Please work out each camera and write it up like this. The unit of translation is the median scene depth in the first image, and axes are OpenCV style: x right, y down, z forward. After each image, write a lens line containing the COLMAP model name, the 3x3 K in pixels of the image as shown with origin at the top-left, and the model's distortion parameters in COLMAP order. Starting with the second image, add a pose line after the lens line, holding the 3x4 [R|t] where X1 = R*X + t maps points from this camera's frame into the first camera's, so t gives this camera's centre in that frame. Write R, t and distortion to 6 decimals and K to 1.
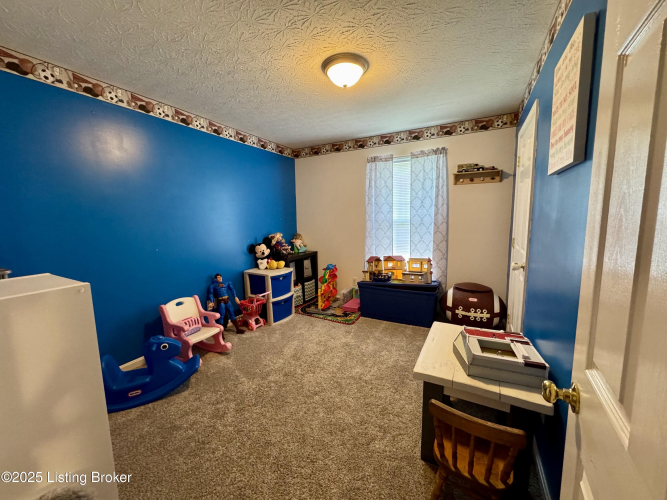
lens RADIAL K [[265.6, 0, 332.1], [0, 265.6, 249.5], [0, 0, 1]] dist [-0.001928, 0.000068]
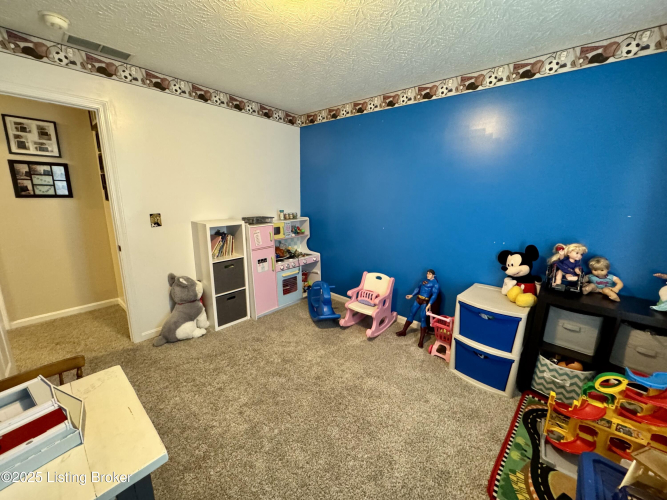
lens RADIAL K [[266.4, 0, 348.3], [0, 266.4, 255.6], [0, 0, 1]] dist [0.000495, 0.000301]
pose [[-0.195447, 0.216822, -0.956446, 0.401969], [-0.152496, 0.956673, 0.248036, -0.115561], [0.968785, 0.194332, -0.153915, 0.799719]]
